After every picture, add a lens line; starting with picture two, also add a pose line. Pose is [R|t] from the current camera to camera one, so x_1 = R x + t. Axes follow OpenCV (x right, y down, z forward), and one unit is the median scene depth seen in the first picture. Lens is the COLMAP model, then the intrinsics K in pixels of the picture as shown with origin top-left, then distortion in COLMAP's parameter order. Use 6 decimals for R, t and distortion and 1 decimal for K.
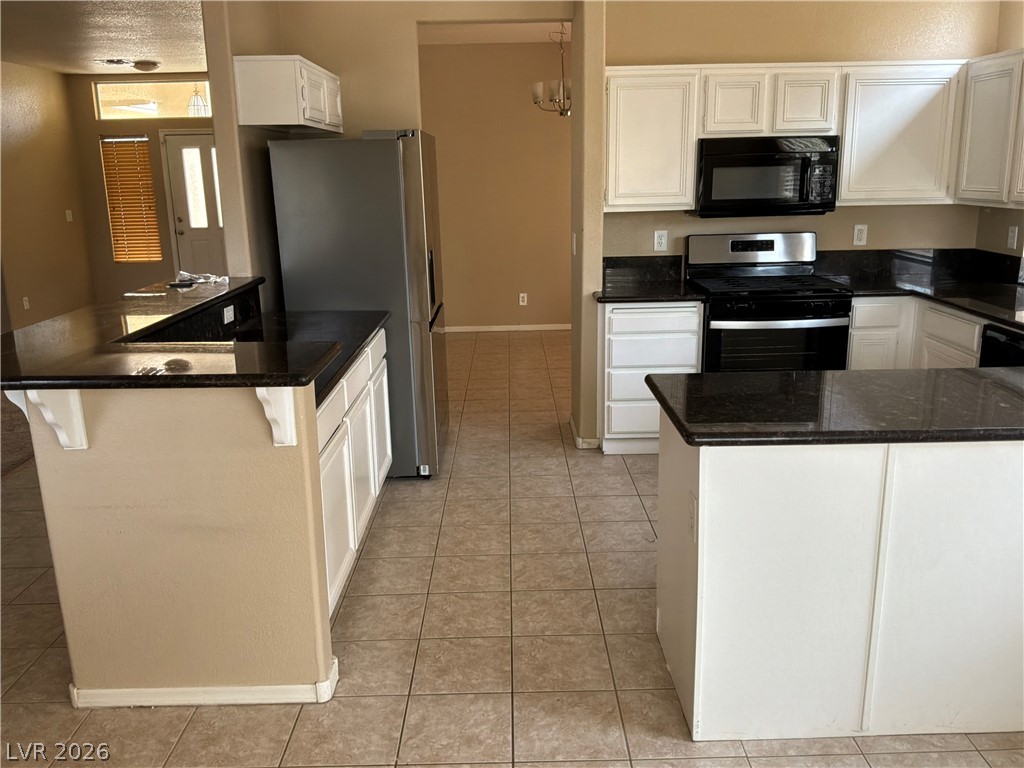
lens RADIAL K [[854.9, 0, 510.6], [0, 854.9, 380.8], [0, 0, 1]] dist [0.005833, -0.000685]
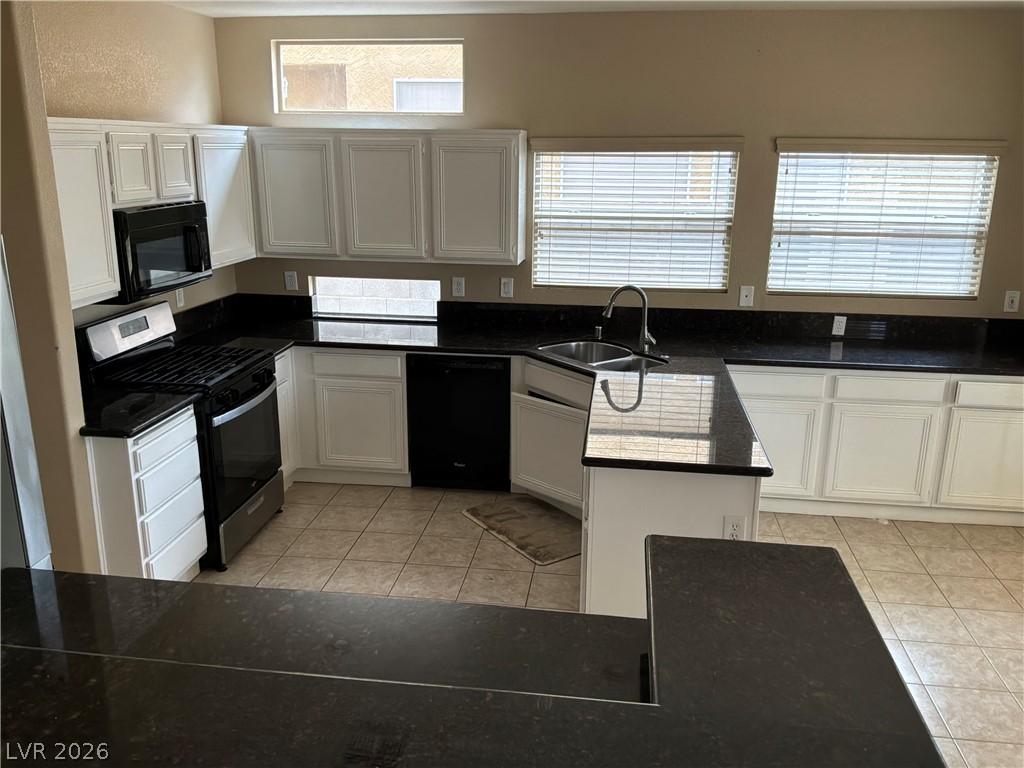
lens RADIAL K [[854.9, 0, 511.6], [0, 854.9, 385.8], [0, 0, 1]] dist [0.005833, -0.000685]
pose [[0.130331, -0.243855, 0.961014, -0.546928], [0.236452, 0.948959, 0.208729, -0.207238], [-0.962862, 0.200030, 0.181339, 0.530236]]
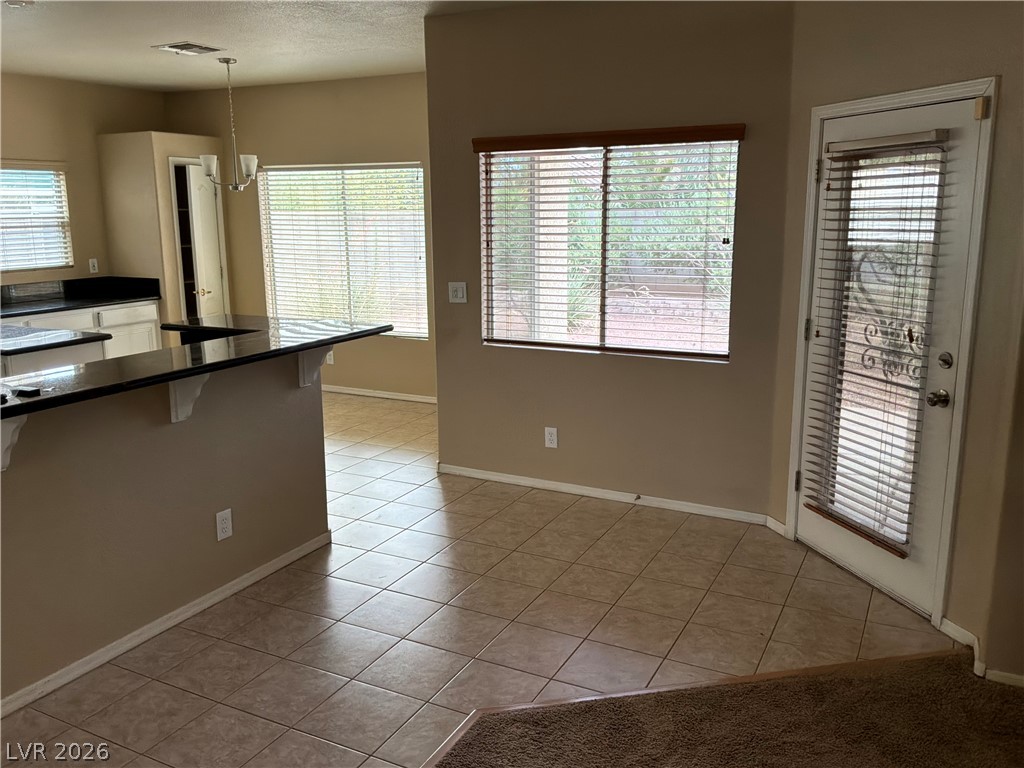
lens RADIAL K [[854.9, 0, 512.4], [0, 854.9, 382.9], [0, 0, 1]] dist [0.005833, -0.000685]
pose [[-0.888469, -0.070831, 0.453438, -1.060187], [0.134181, 0.904754, 0.404246, -0.331290], [-0.438883, 0.420003, -0.794342, 1.440212]]
